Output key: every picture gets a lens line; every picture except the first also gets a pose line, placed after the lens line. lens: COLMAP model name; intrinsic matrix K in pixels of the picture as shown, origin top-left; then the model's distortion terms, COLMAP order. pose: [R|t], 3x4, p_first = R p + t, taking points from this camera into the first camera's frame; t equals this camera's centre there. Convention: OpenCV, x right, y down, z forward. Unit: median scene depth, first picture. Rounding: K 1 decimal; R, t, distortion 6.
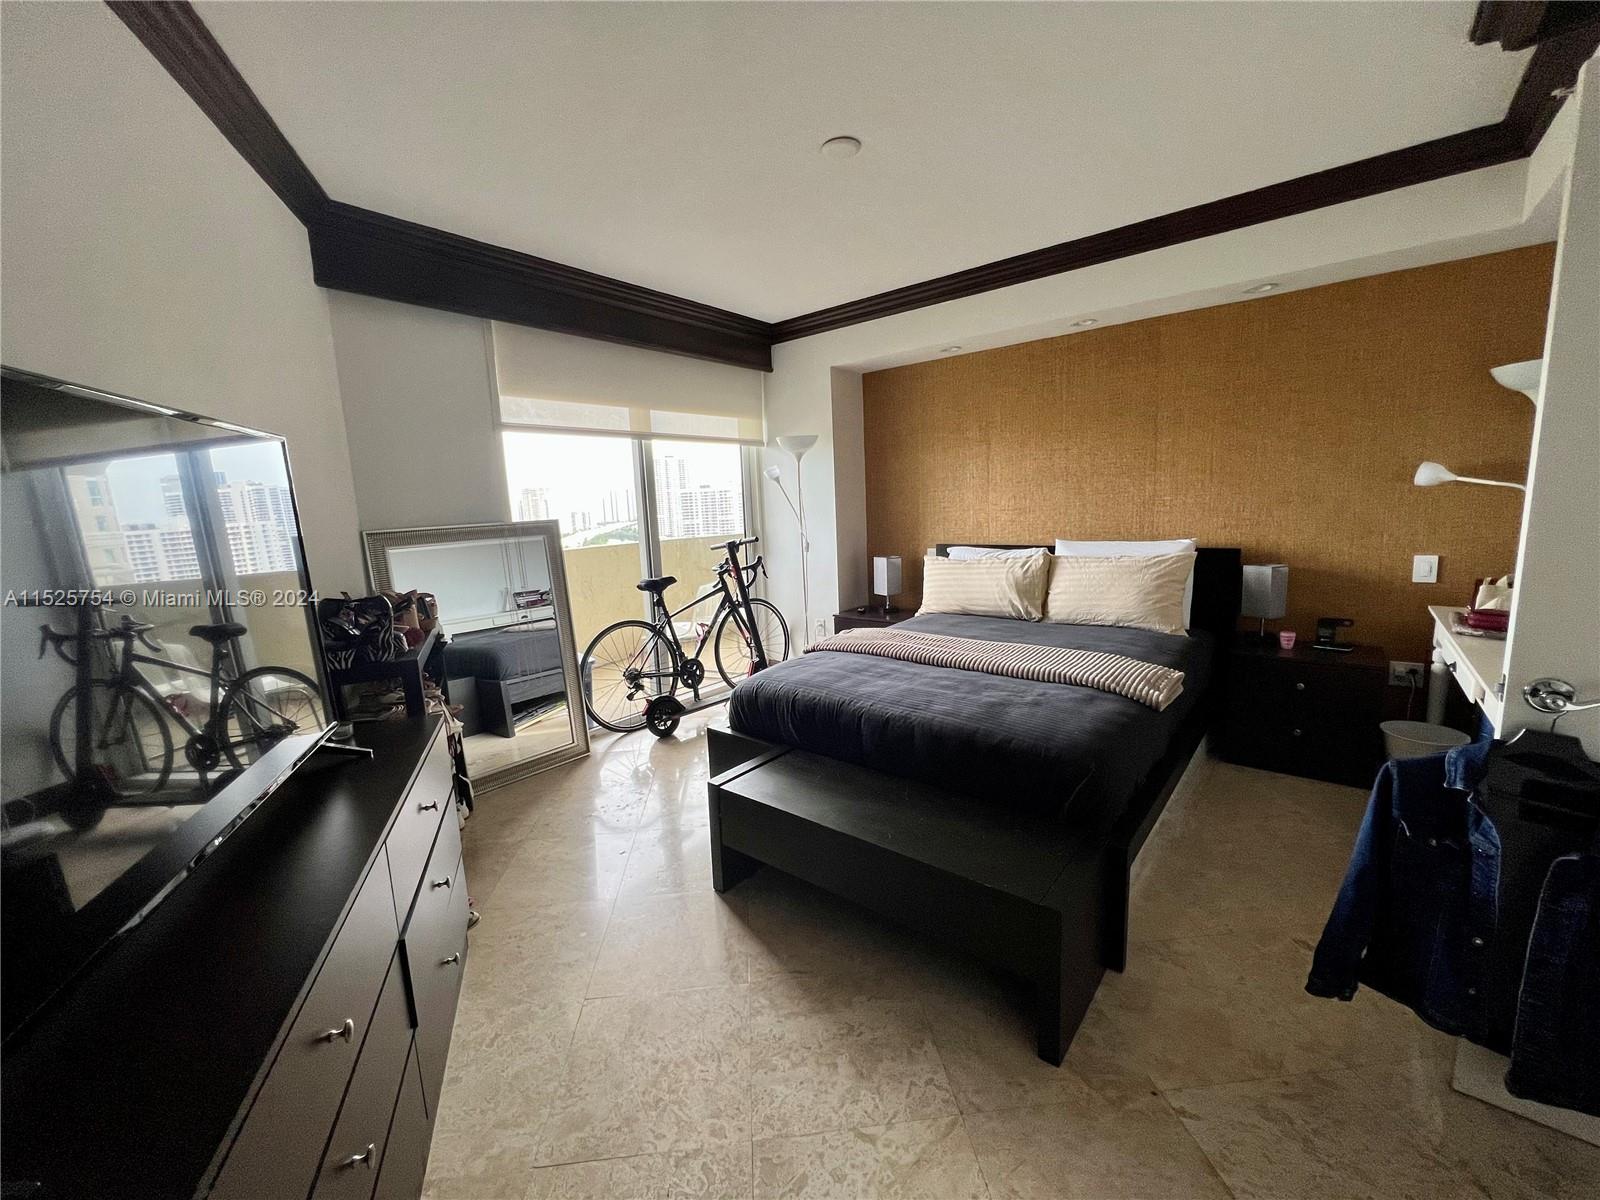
lens RADIAL K [[639.4, 0, 795.1], [0, 639.4, 604.4], [0, 0, 1]] dist [-0.002904, 0.000127]
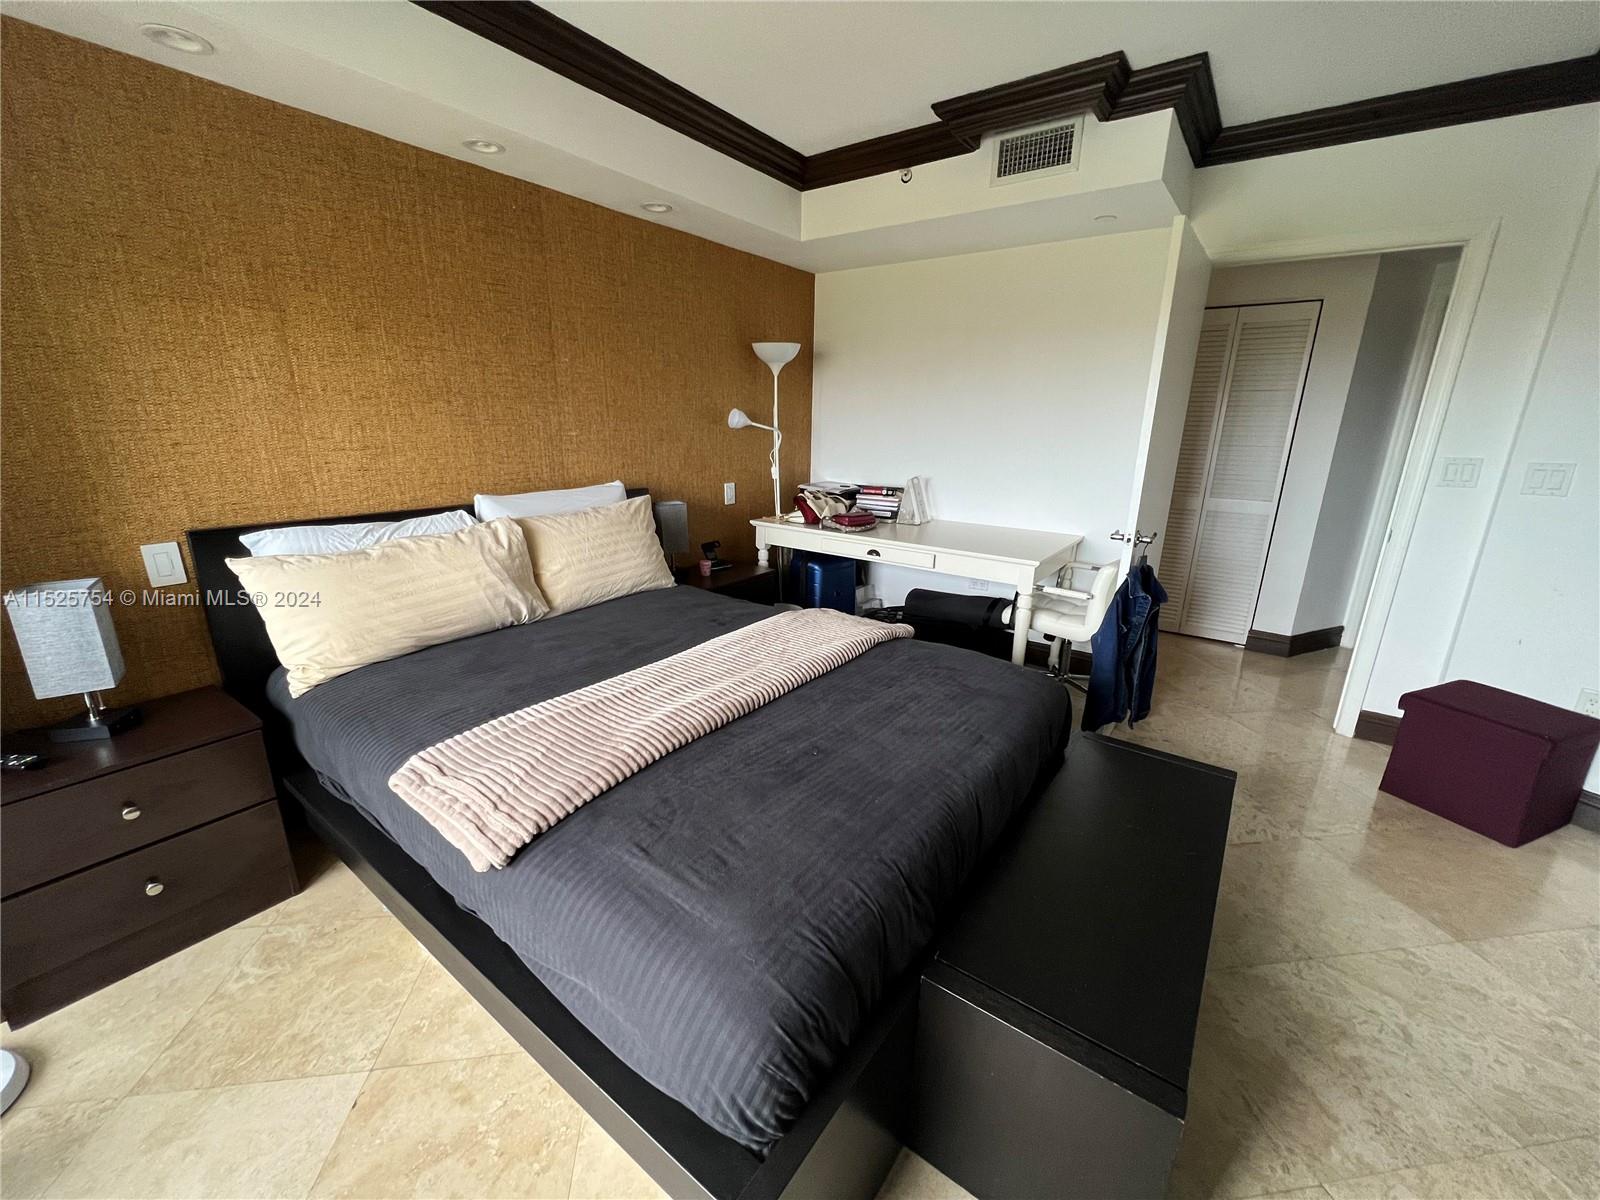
lens RADIAL K [[639.4, 0, 794.1], [0, 639.4, 604.6], [0, 0, 1]] dist [-0.002904, 0.000127]
pose [[-0.058130, -0.238715, 0.969348, -0.278013], [0.148908, 0.958054, 0.244863, -0.112592], [-0.987141, 0.158578, -0.020145, 0.761078]]
